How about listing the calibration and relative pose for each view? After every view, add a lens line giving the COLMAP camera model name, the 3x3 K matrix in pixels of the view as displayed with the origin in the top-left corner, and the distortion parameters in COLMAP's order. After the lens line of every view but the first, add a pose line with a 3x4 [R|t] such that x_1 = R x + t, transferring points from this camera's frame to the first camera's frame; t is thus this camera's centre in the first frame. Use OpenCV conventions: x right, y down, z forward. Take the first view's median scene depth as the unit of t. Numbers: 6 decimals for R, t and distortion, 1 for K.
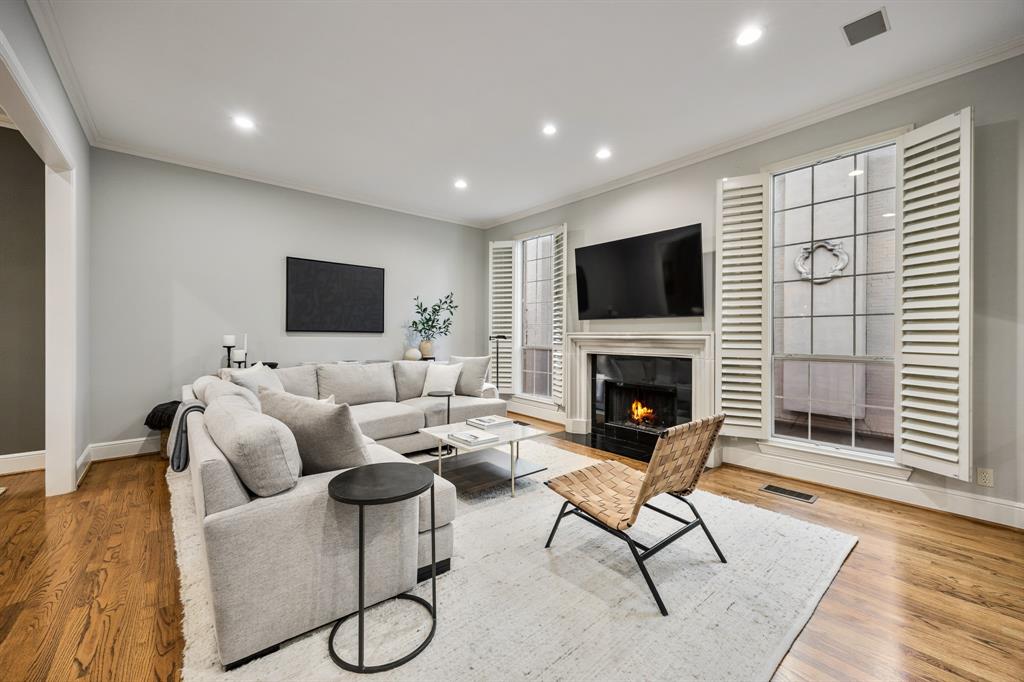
lens RADIAL K [[399.0, 0, 504.7], [0, 399.0, 332.3], [0, 0, 1]] dist [0.005979, -0.001165]
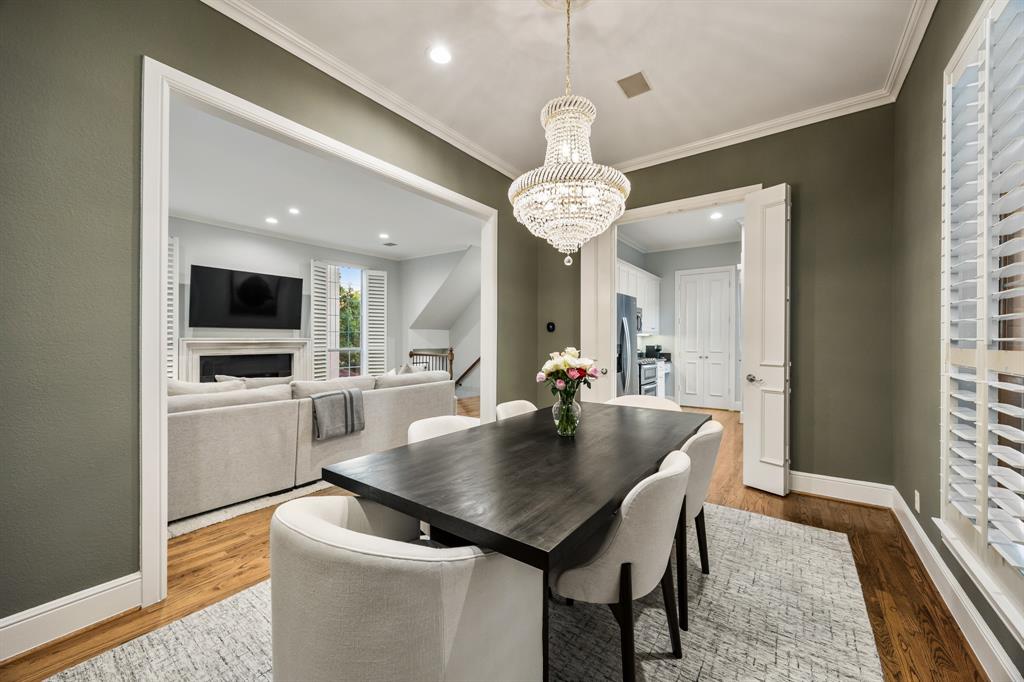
lens RADIAL K [[399.0, 0, 509.8], [0, 399.0, 344.2], [0, 0, 1]] dist [0.005979, -0.001165]
pose [[-0.234558, -0.016569, 0.971961, -1.318160], [-0.008996, 0.999849, 0.014873, -0.008491], [-0.972061, -0.005255, -0.234672, 0.441369]]
